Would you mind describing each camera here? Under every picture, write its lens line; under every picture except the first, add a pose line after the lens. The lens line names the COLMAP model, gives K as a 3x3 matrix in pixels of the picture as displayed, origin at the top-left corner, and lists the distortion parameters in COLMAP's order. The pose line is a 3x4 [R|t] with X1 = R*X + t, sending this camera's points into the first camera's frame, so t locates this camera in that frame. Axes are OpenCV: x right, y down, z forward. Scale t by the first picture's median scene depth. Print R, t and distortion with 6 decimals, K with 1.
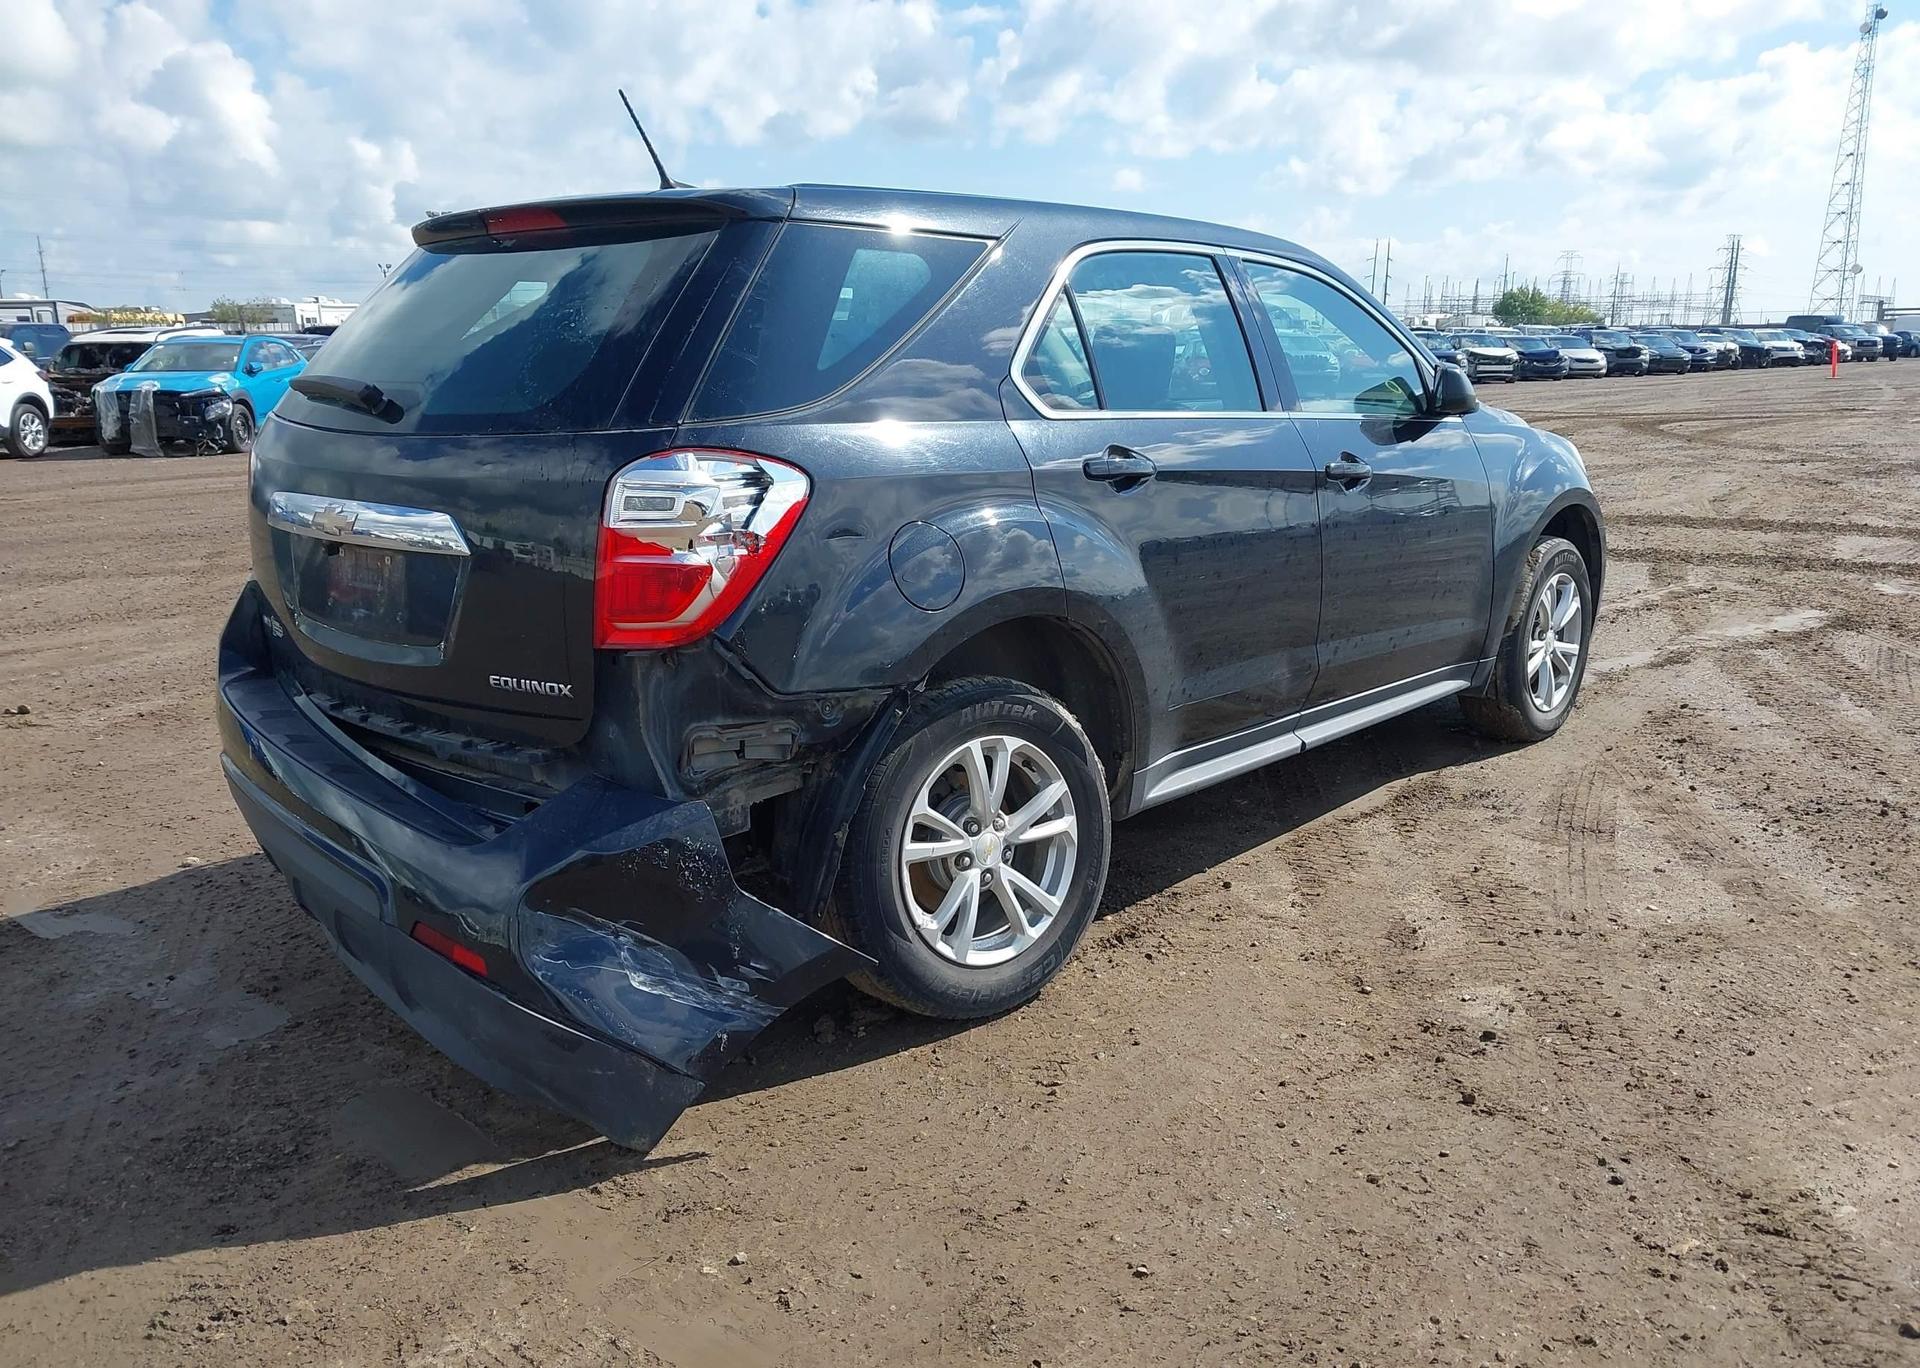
lens RADIAL K [[1542.7, 0, 982.1], [0, 1542.7, 679.4], [0, 0, 1]] dist [0.004938, 0.004879]
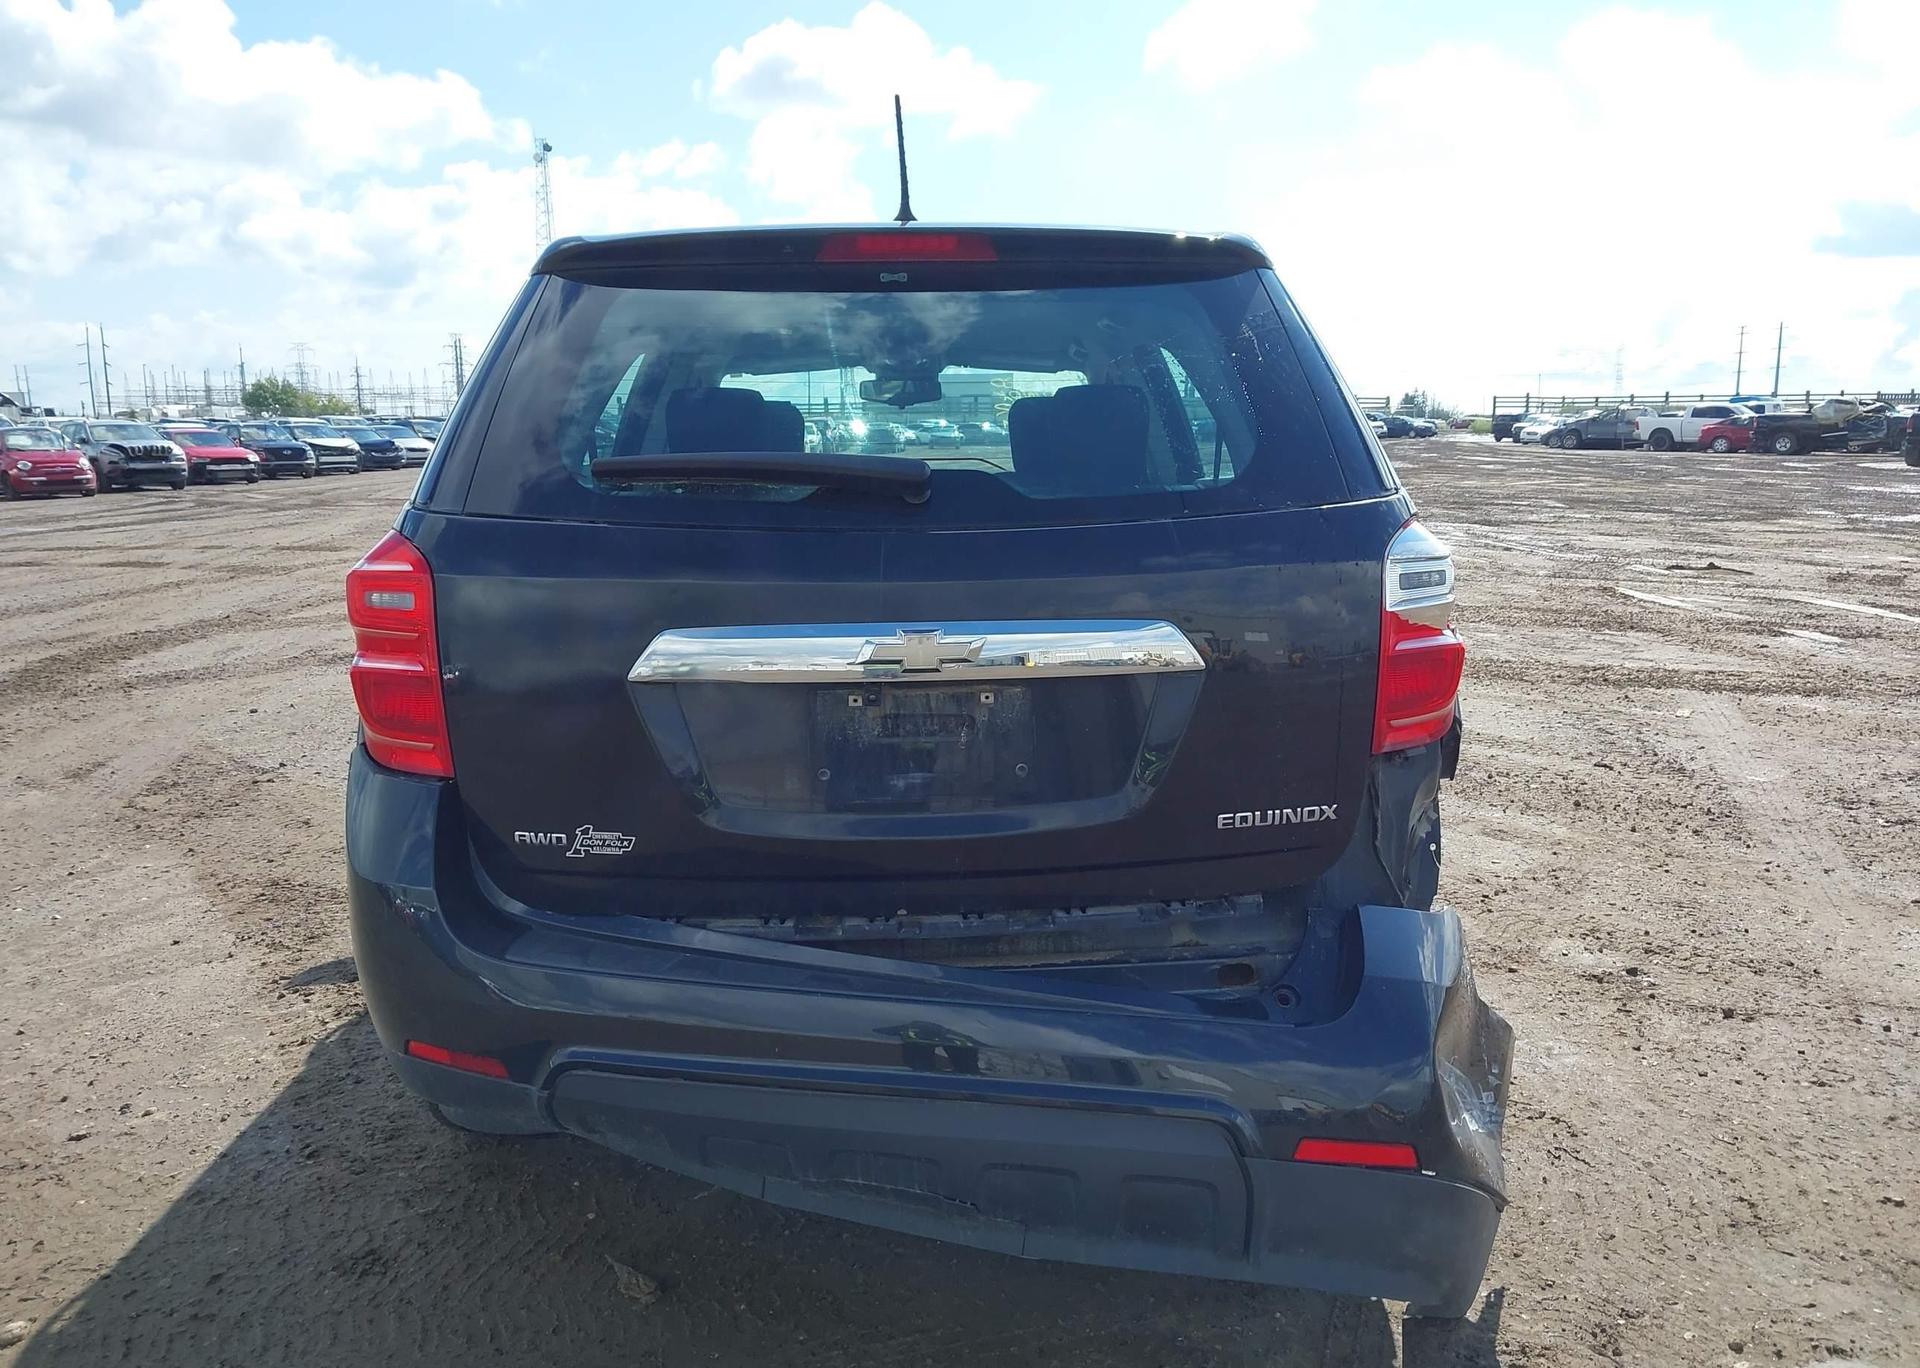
lens RADIAL K [[1542.7, 0, 982.1], [0, 1542.7, 679.4], [0, 0, 1]] dist [0.004938, 0.004879]
pose [[0.708614, -0.119239, 0.695448, -0.137640], [0.159173, 0.987225, 0.007080, -0.014035], [-0.687408, 0.105680, 0.718542, 0.073635]]
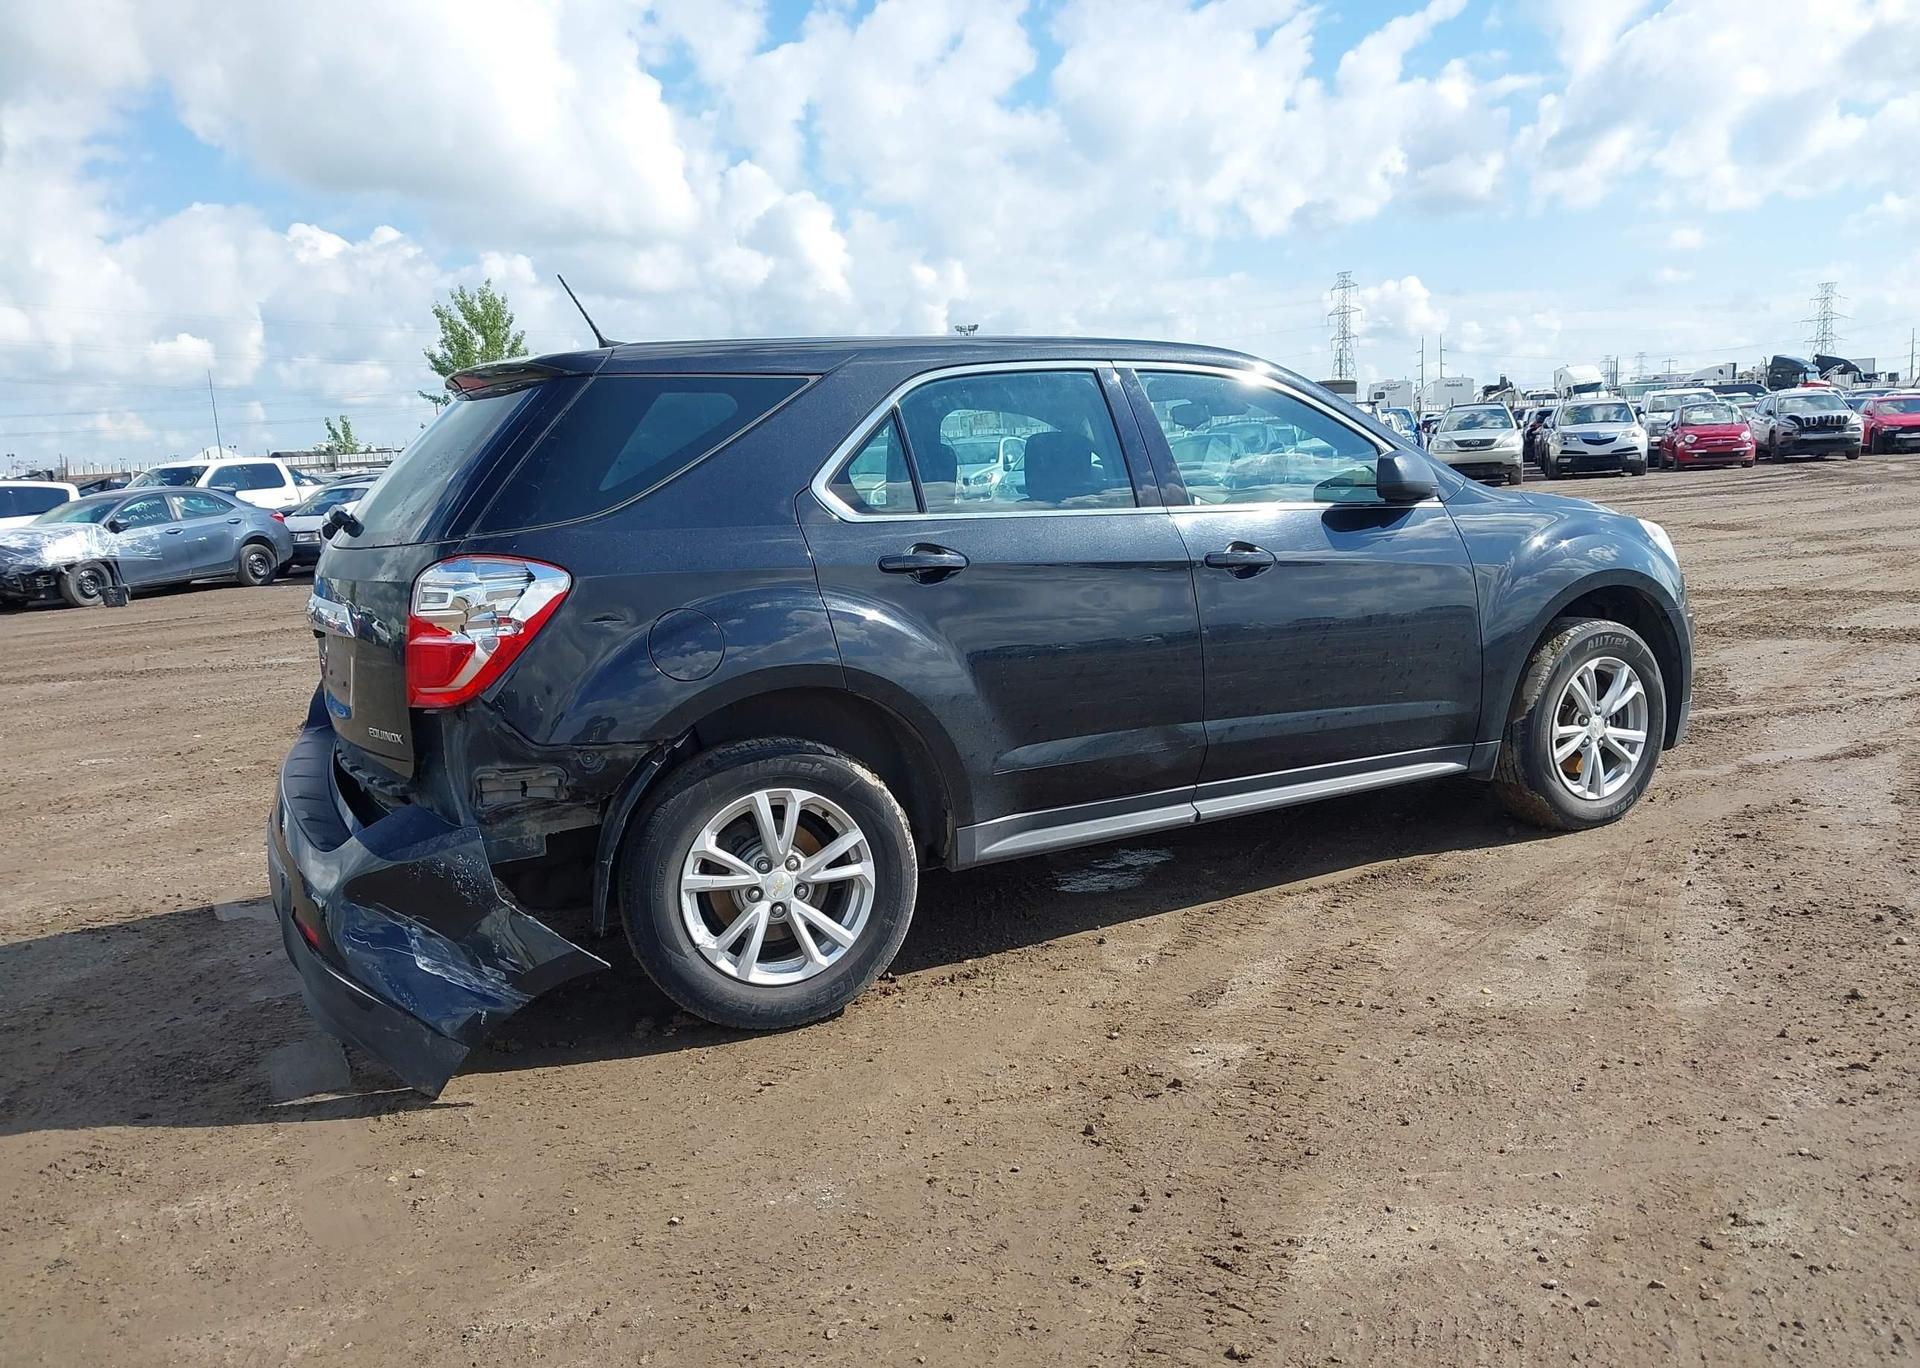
lens RADIAL K [[1542.7, 0, 982.1], [0, 1542.7, 679.4], [0, 0, 1]] dist [0.004938, 0.004879]
pose [[0.941968, 0.008383, -0.335597, 0.090908], [-0.026791, 0.998377, -0.050260, 0.001312], [0.334631, 0.056334, 0.940664, -0.011079]]
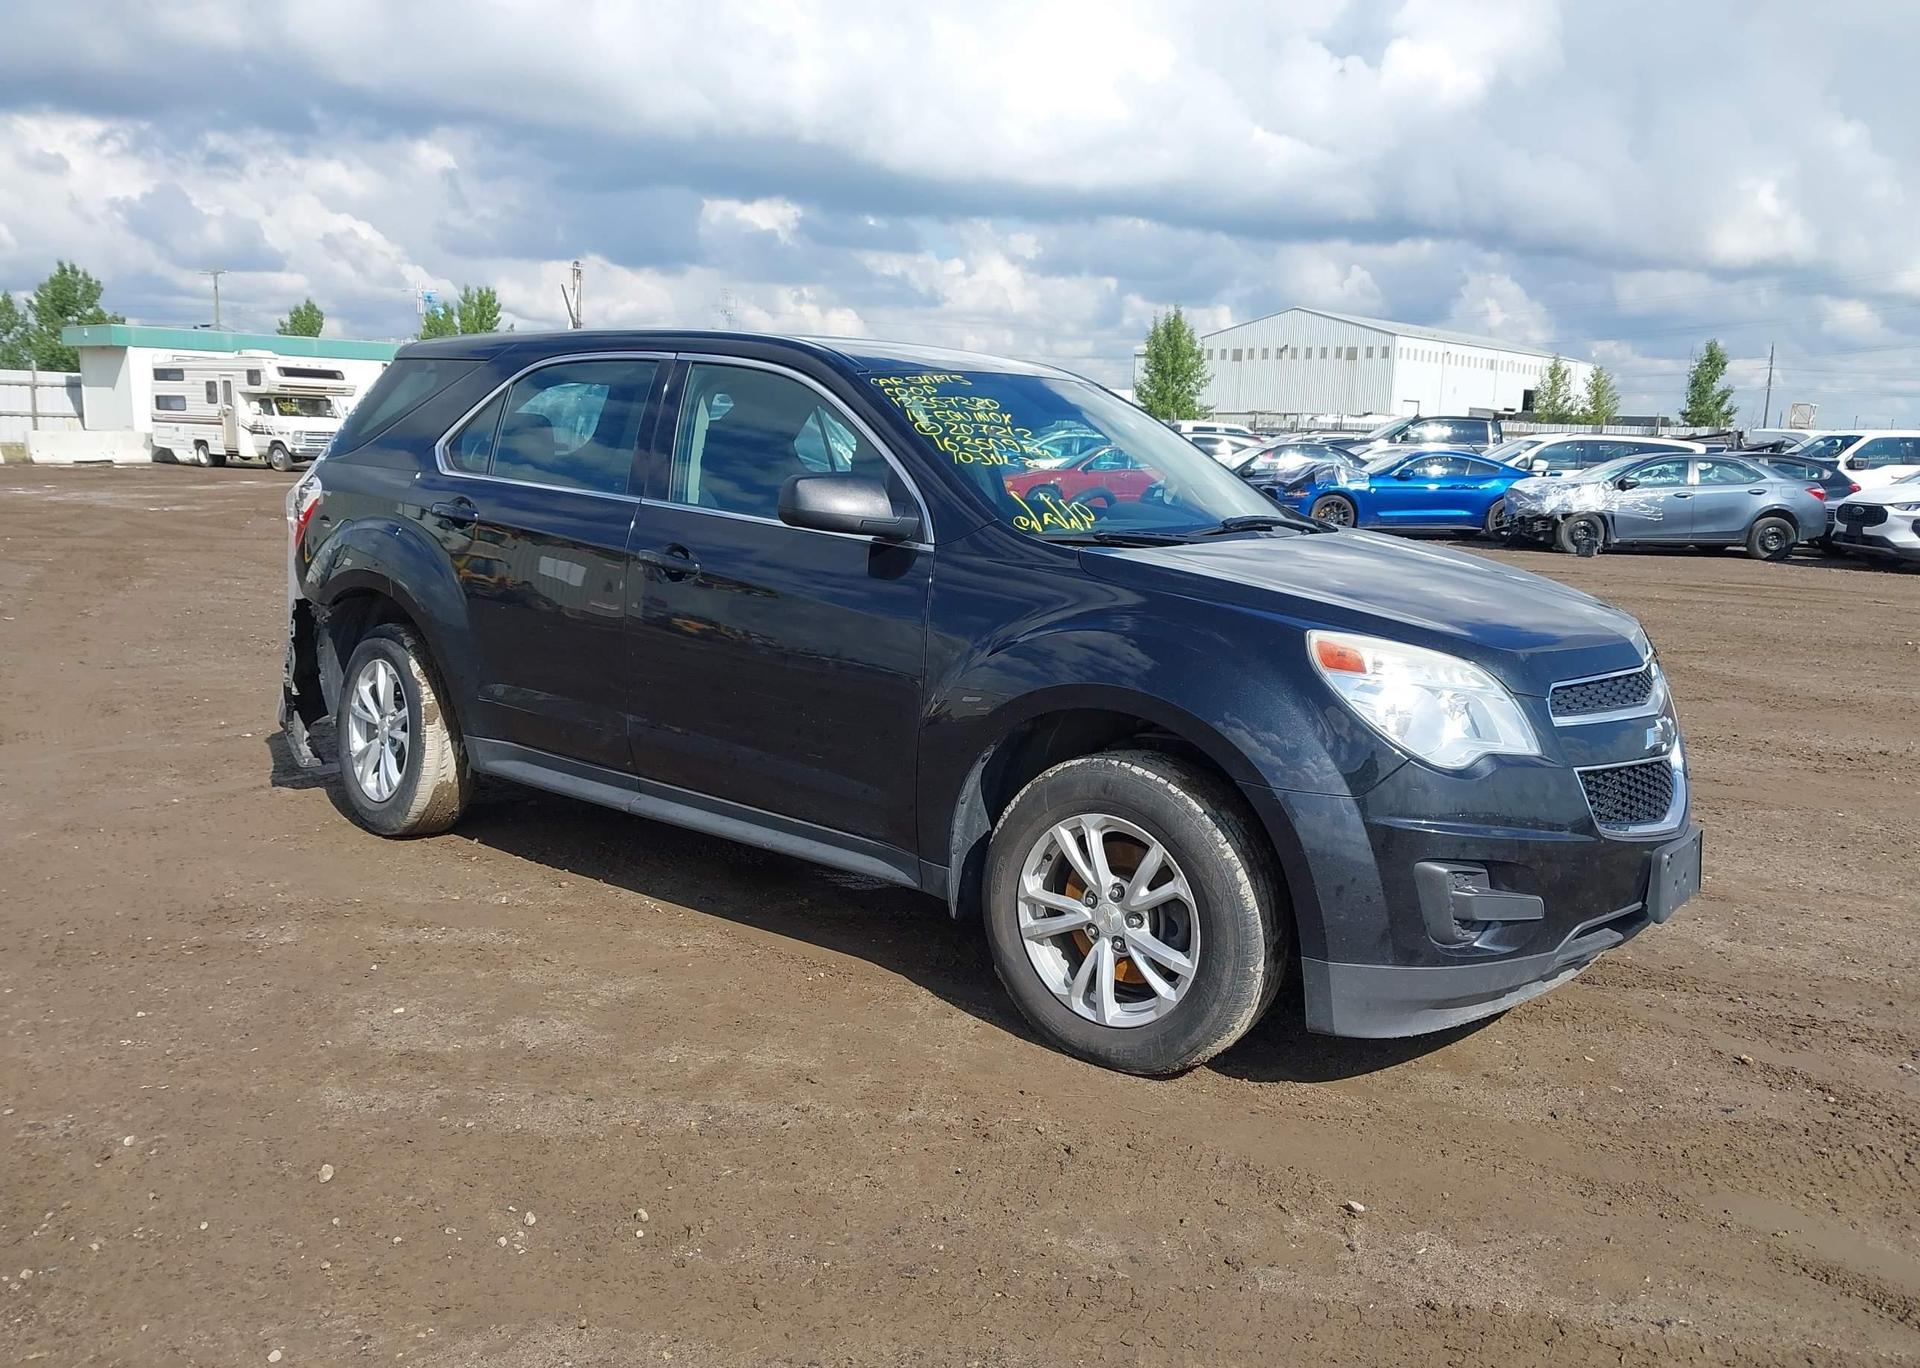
lens RADIAL K [[1508.4, 0, 960.0], [0, 1508.4, 684.0], [0, 0, 1]] dist [0.062645, -0.119183]
pose [[0.036907, 0.169414, -0.984854, 0.268011], [-0.238200, 0.958610, 0.155973, -0.055890], [0.970515, 0.228835, 0.075733, 0.243792]]
